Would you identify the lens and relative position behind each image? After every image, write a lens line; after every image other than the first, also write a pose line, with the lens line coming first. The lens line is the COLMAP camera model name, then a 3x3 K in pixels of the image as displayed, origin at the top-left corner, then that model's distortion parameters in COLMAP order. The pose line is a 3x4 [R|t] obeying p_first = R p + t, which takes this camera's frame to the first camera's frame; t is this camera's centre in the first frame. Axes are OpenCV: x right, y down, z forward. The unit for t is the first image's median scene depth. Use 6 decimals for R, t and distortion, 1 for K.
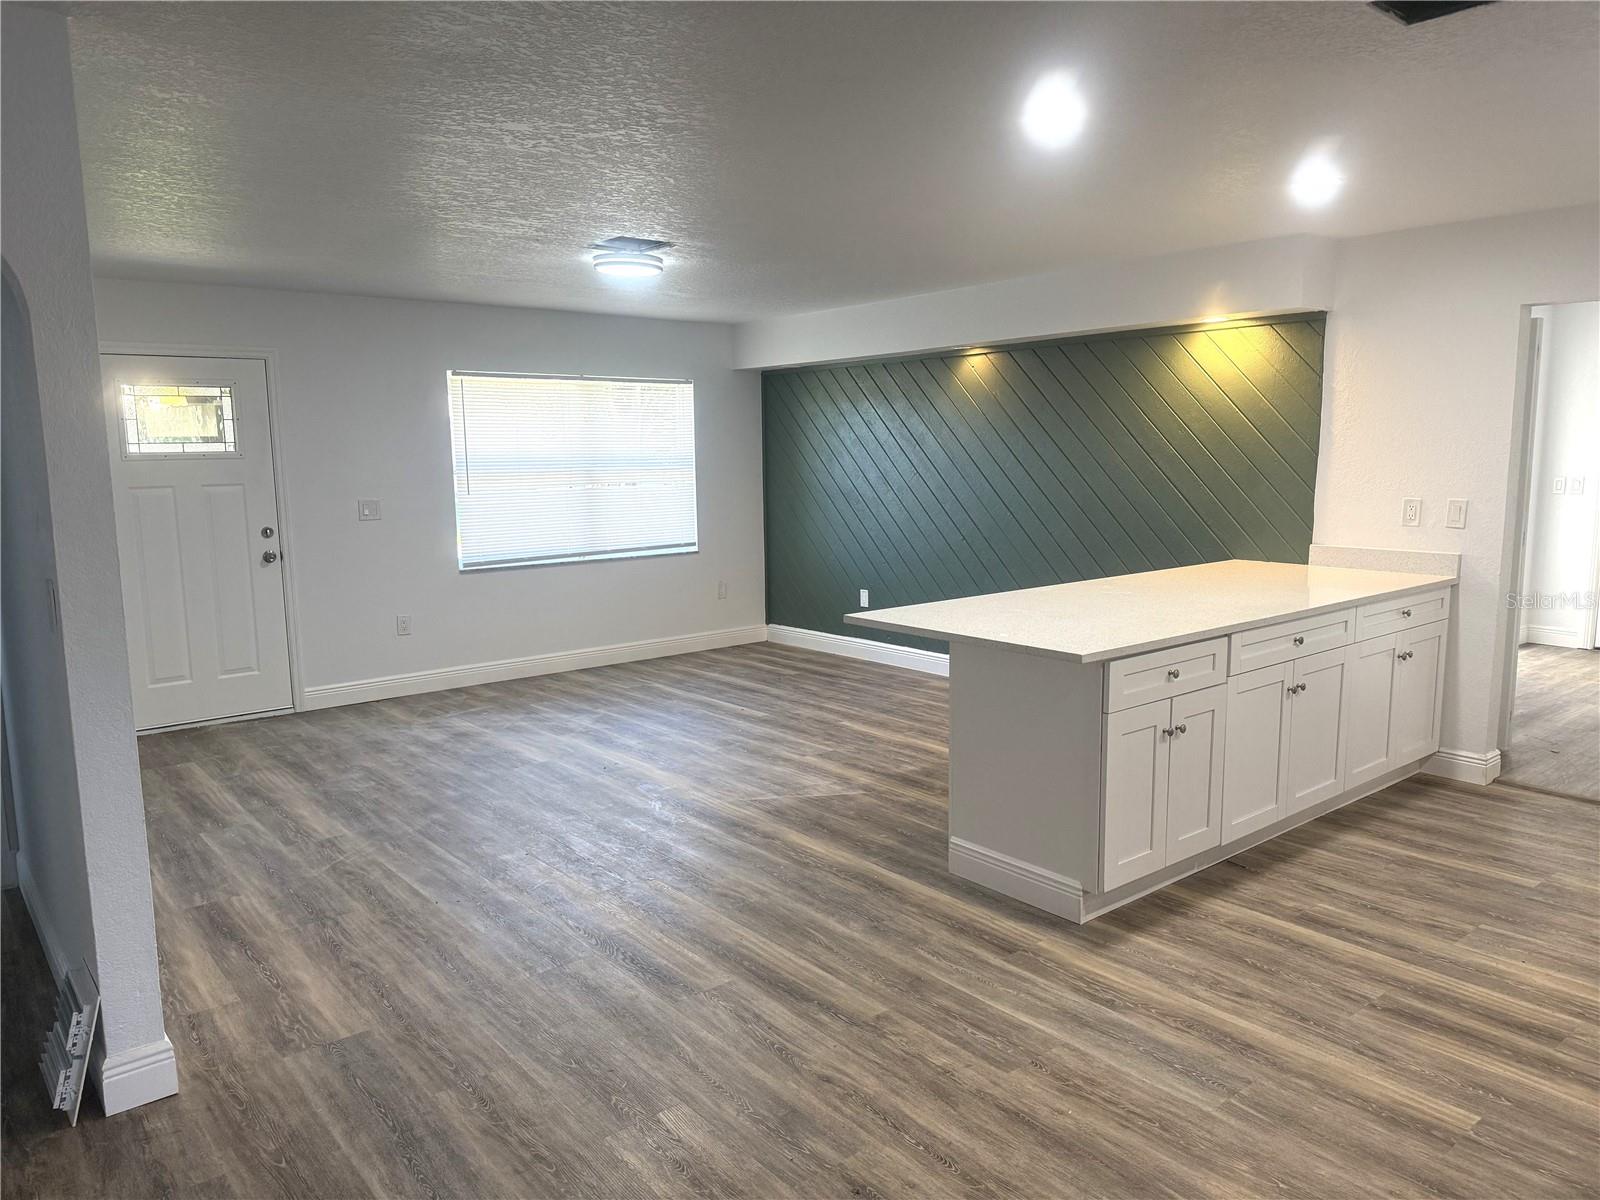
lens RADIAL K [[1122.9, 0, 800.0], [0, 1122.9, 600.0], [0, 0, 1]] dist [0.041631, -0.065246]
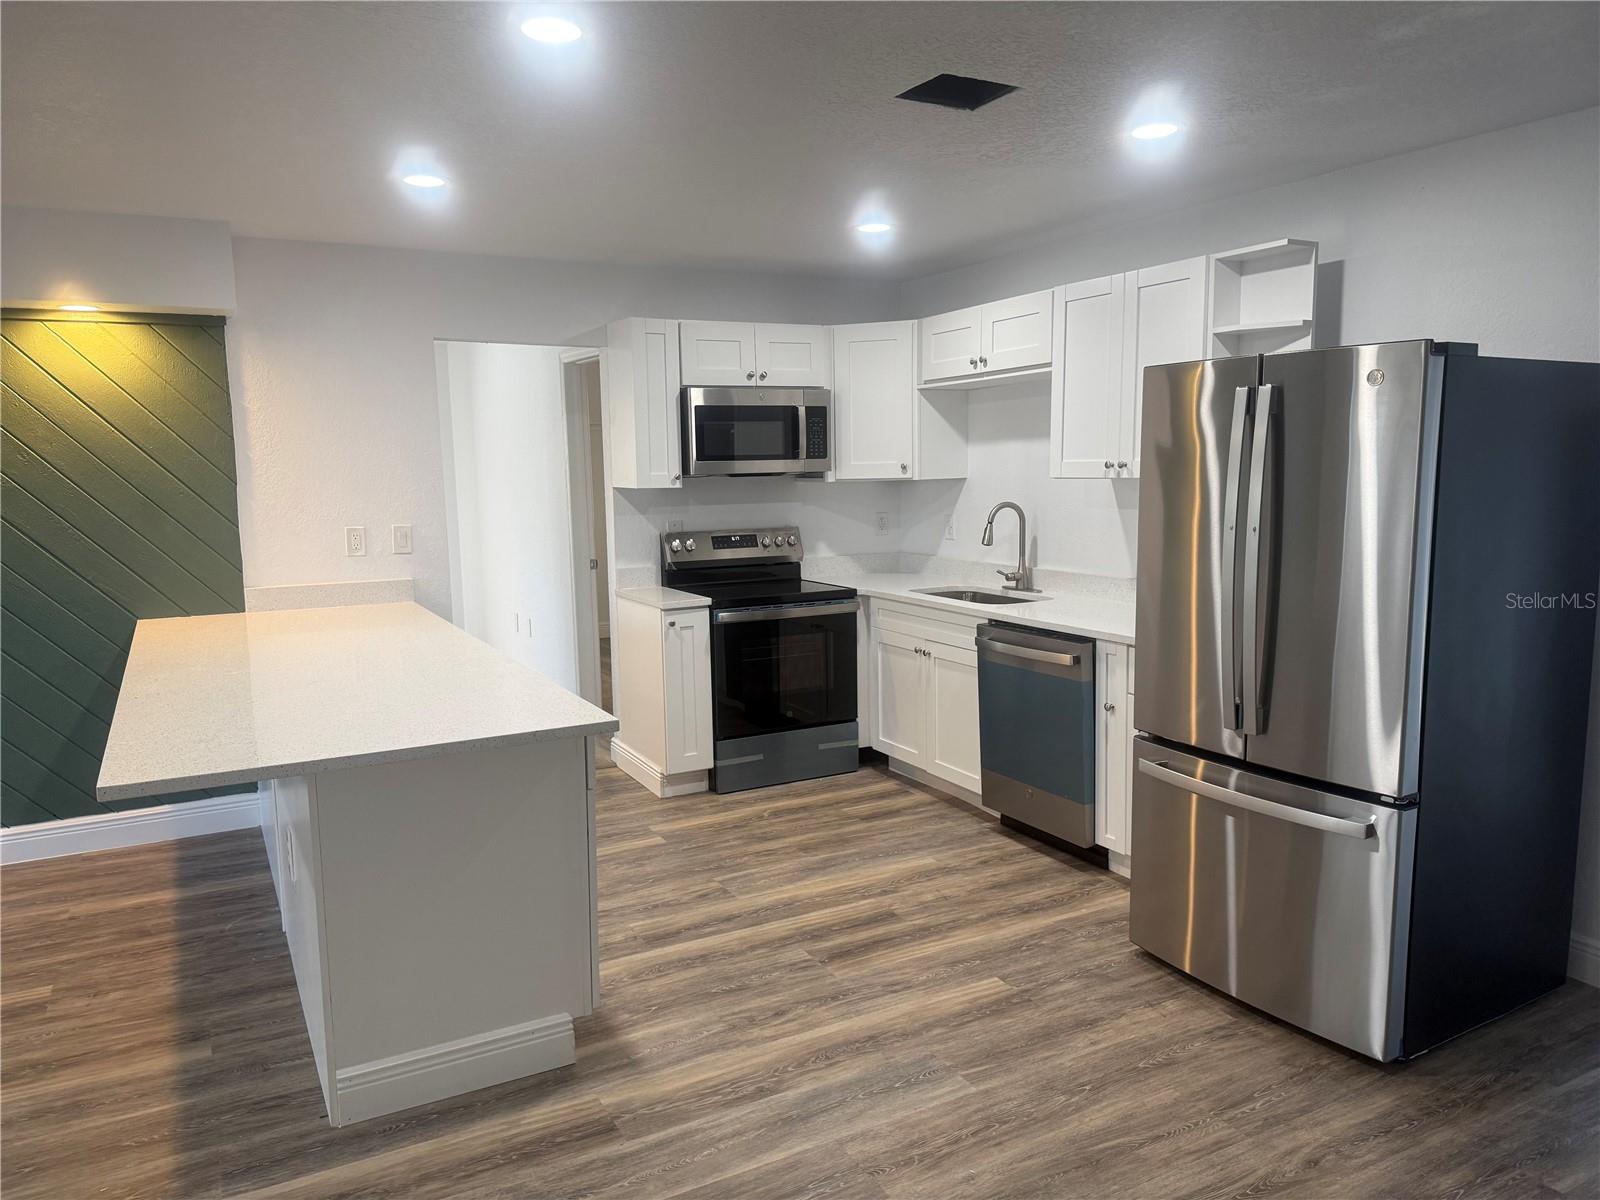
lens RADIAL K [[1122.9, 0, 800.0], [0, 1122.9, 600.0], [0, 0, 1]] dist [0.041631, -0.065246]
pose [[0.196592, -0.126044, 0.972350, -0.522455], [0.150932, 0.983773, 0.097009, -0.103060], [-0.968799, 0.127687, 0.212426, 0.714448]]
